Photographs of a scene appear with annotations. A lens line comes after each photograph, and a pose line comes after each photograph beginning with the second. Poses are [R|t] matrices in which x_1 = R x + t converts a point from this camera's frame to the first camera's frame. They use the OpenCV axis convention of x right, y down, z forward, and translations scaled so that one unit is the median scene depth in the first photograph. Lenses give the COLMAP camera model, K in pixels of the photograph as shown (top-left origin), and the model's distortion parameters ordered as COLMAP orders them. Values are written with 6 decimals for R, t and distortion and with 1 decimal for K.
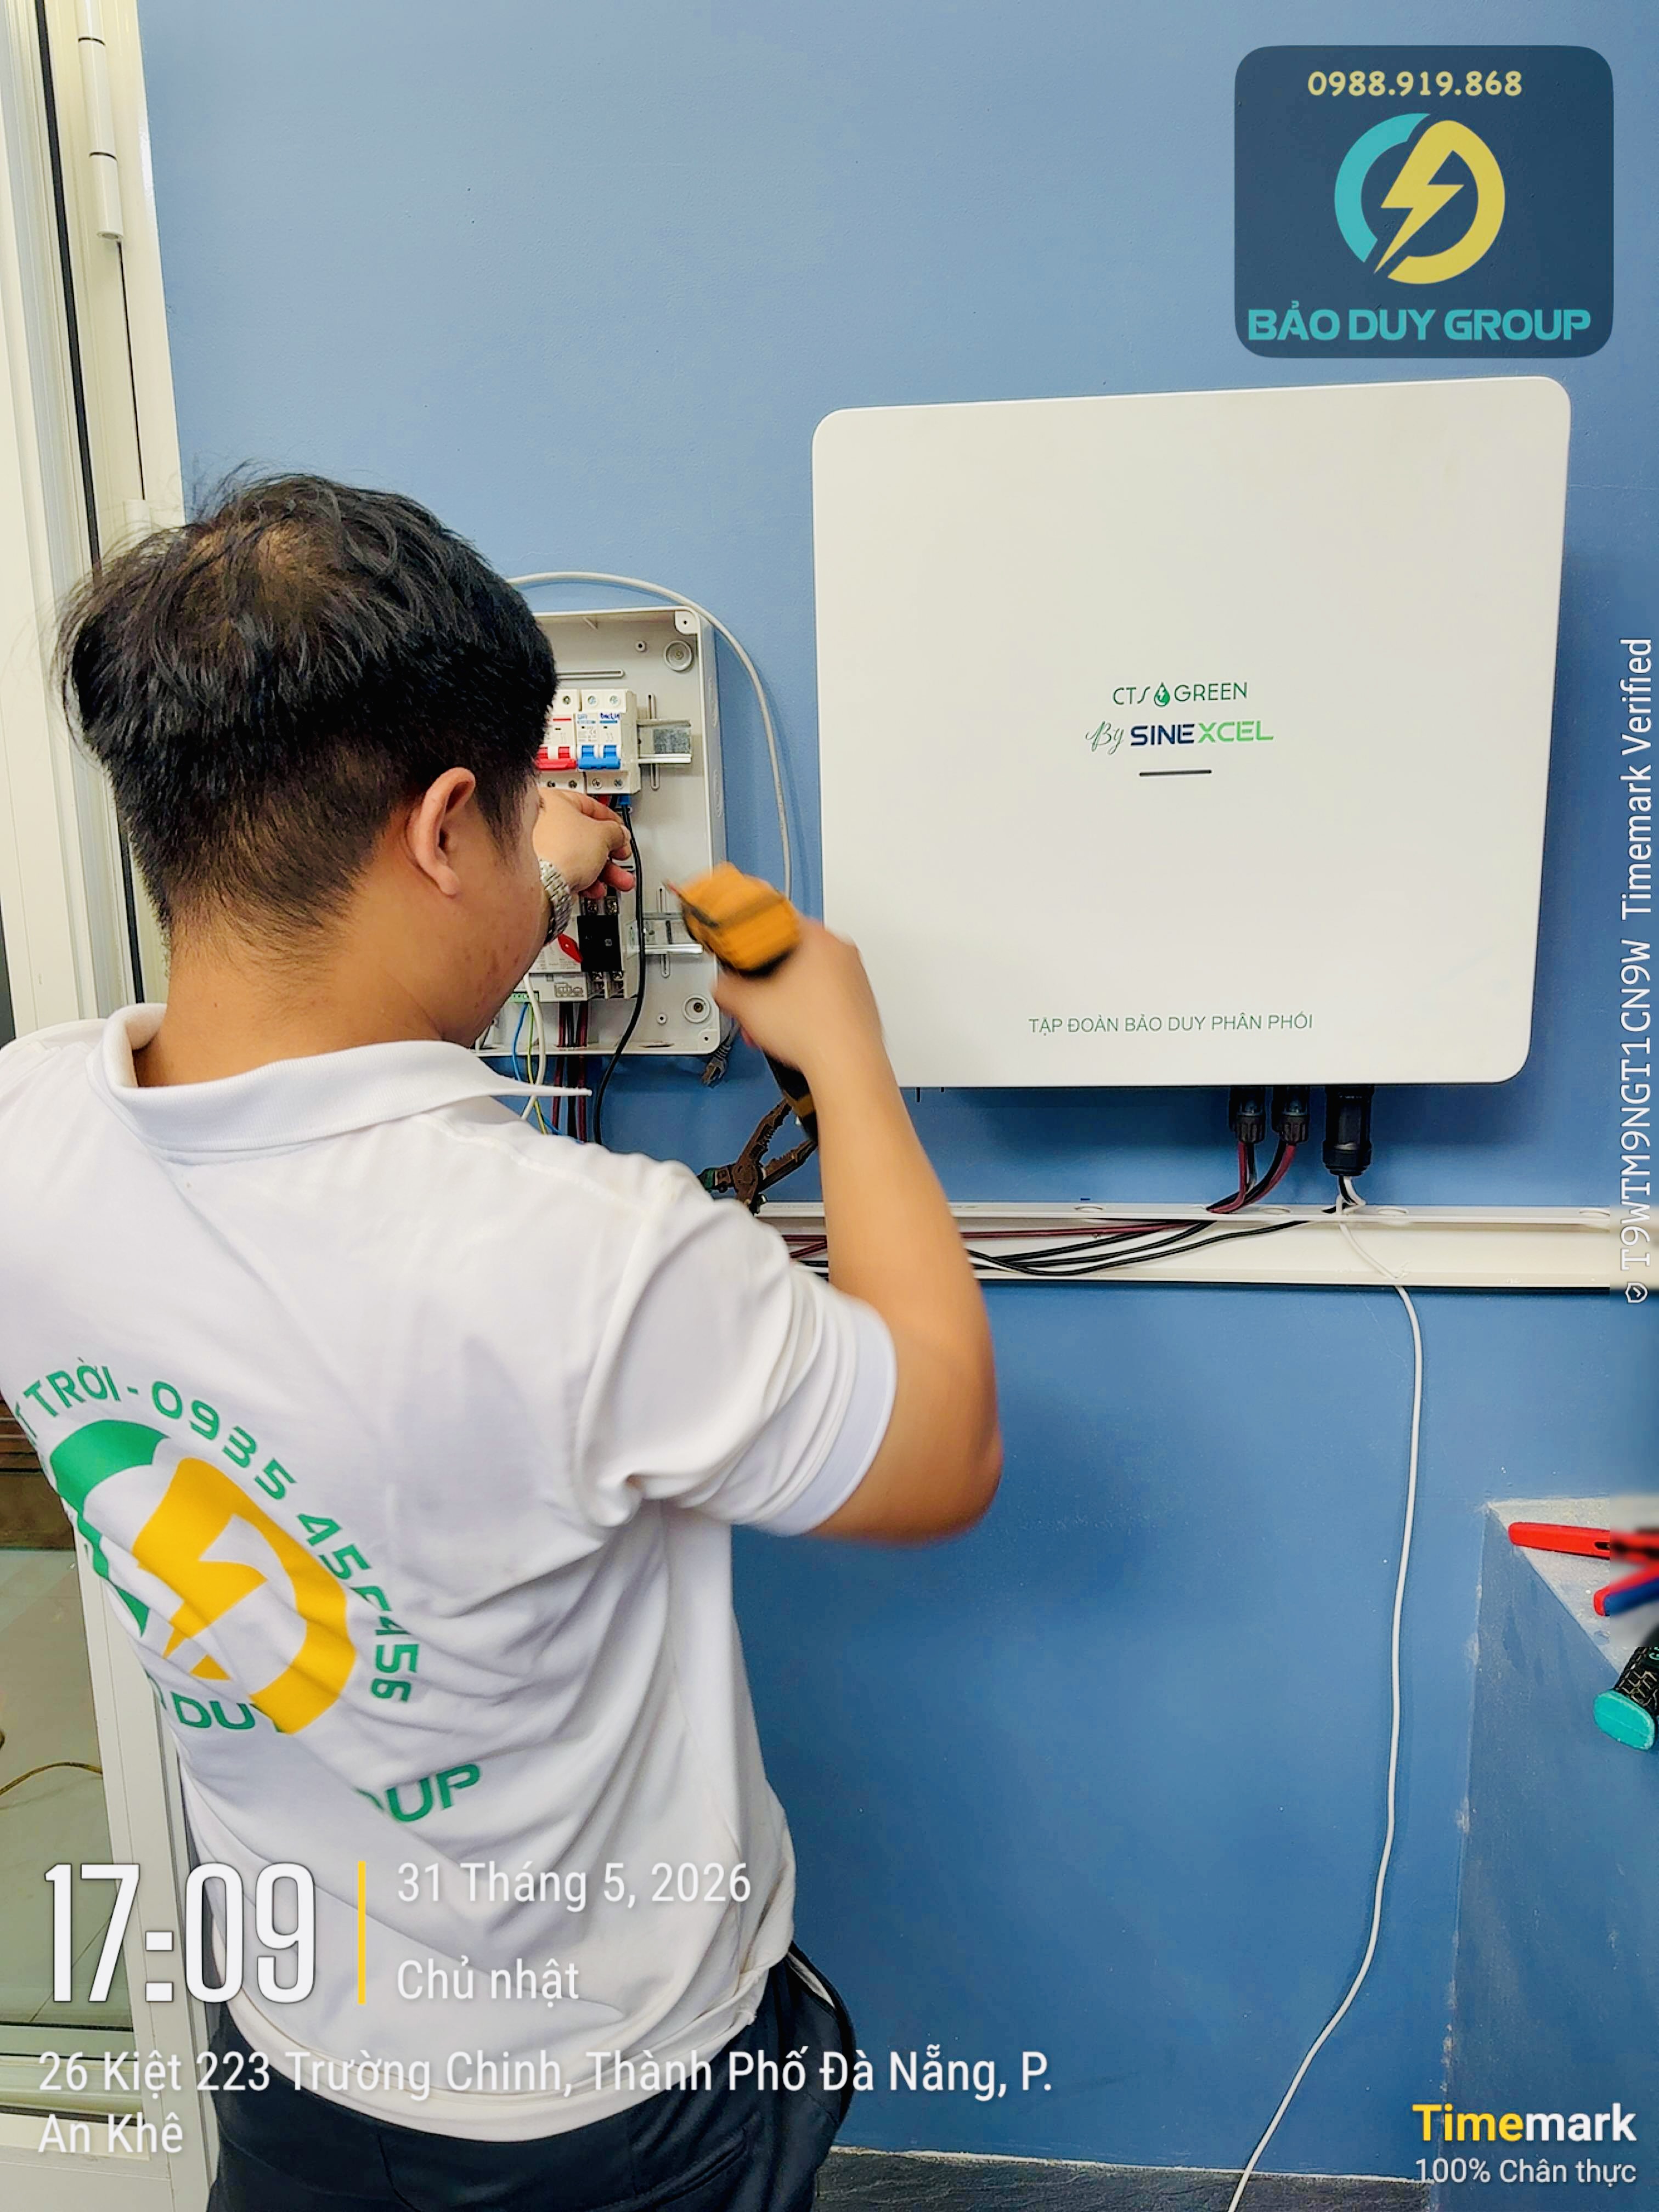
lens RADIAL K [[1569.3, 0, 829.9], [0, 1569.3, 1109.2], [0, 0, 1]] dist [0.017428, 0.001412]
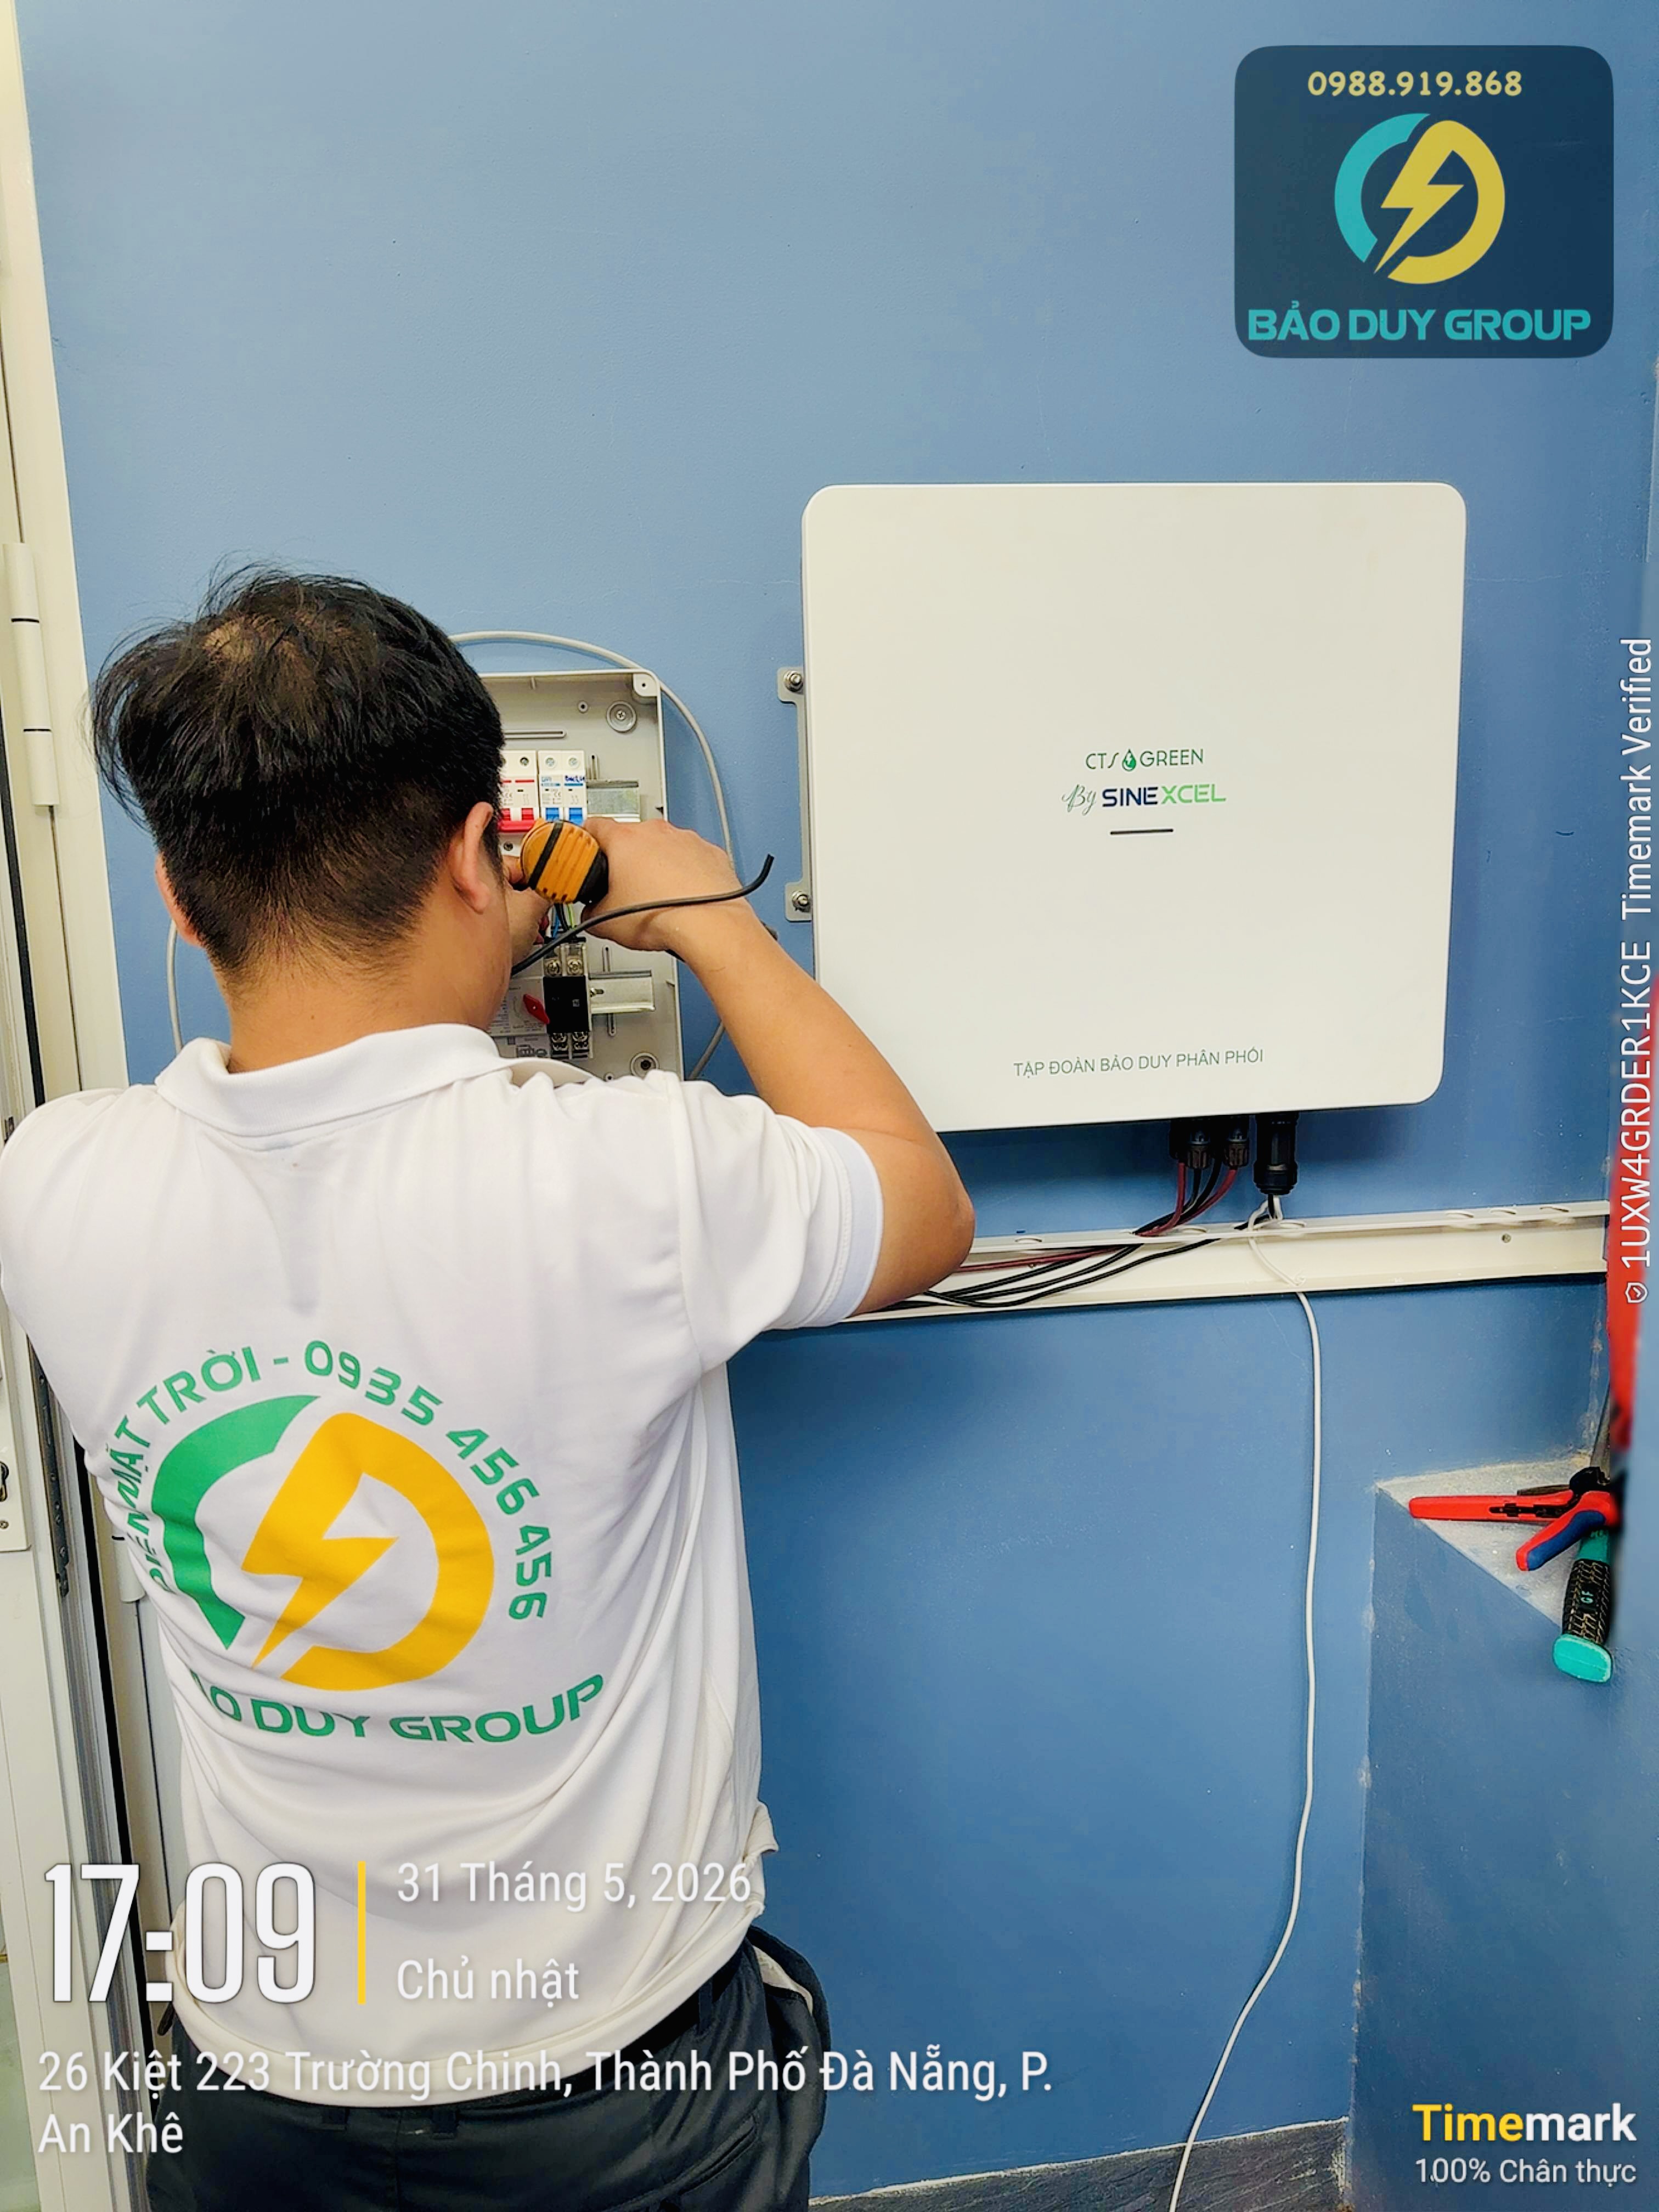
lens RADIAL K [[1569.3, 0, 826.9], [0, 1569.3, 1103.5], [0, 0, 1]] dist [0.017428, 0.001412]
pose [[0.973815, -0.046258, 0.222588, -0.212585], [0.053010, 0.998295, -0.024450, -0.010570], [-0.221077, 0.035609, 0.974606, -0.000235]]
